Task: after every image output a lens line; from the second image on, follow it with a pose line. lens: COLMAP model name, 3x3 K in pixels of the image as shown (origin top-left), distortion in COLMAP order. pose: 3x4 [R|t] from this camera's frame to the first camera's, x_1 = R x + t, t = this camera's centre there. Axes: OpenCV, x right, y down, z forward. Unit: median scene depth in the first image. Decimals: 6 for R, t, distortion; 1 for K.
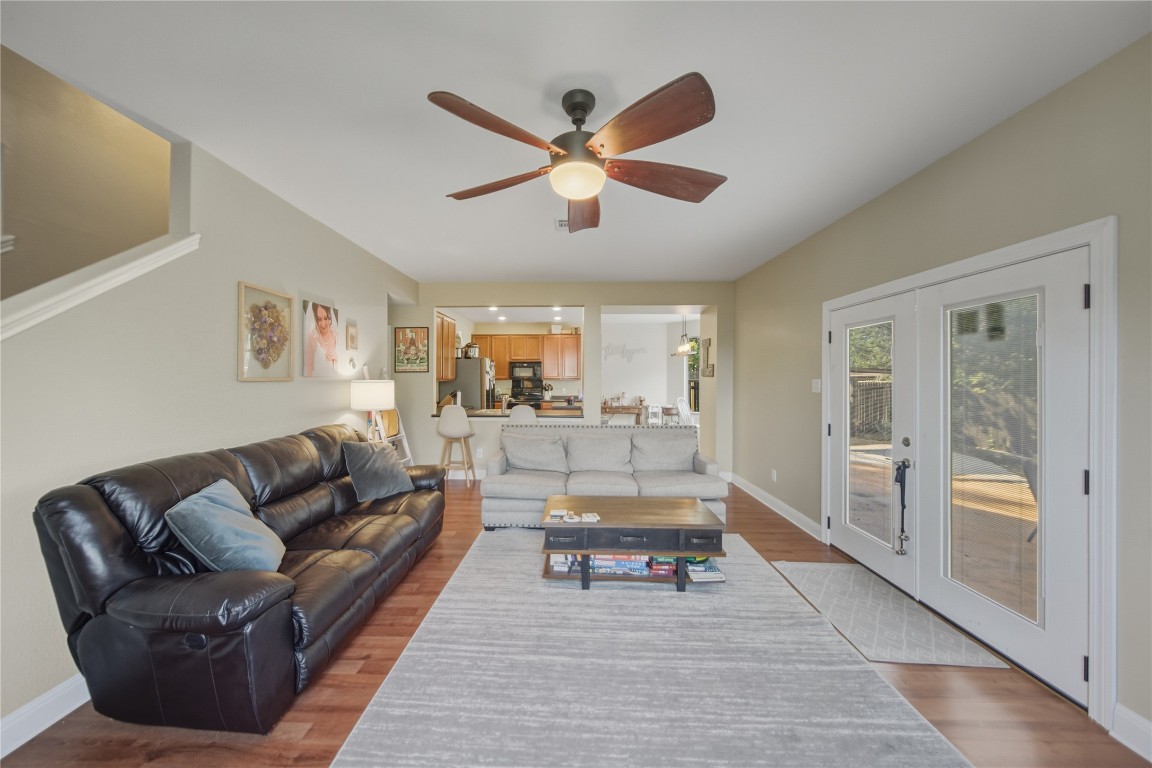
lens RADIAL K [[412.7, 0, 563.6], [0, 412.7, 379.1], [0, 0, 1]] dist [0.000562, 0.000036]
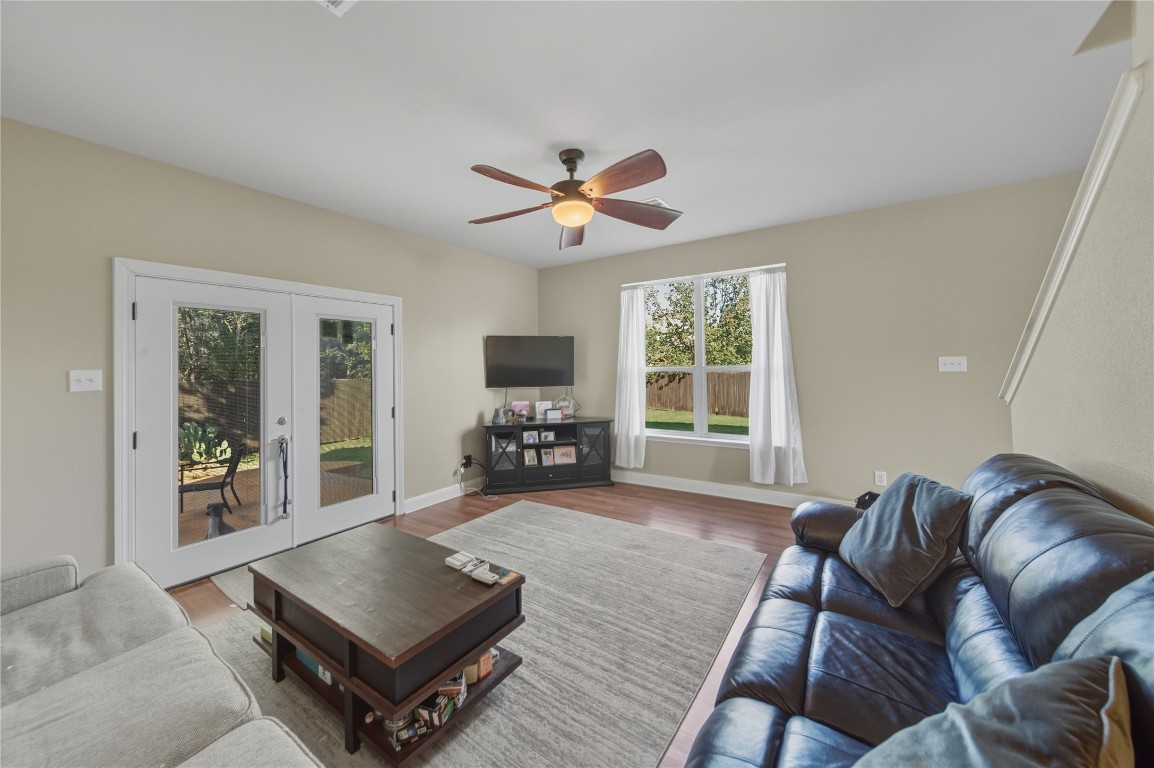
lens RADIAL K [[413.4, 0, 564.5], [0, 413.4, 379.1], [0, 0, 1]] dist [0.000562, 0.000036]
pose [[-0.826171, -0.005879, 0.563389, -0.616829], [0.014567, 0.999388, 0.031790, 0.008749], [-0.563231, 0.034471, -0.825580, 1.911817]]
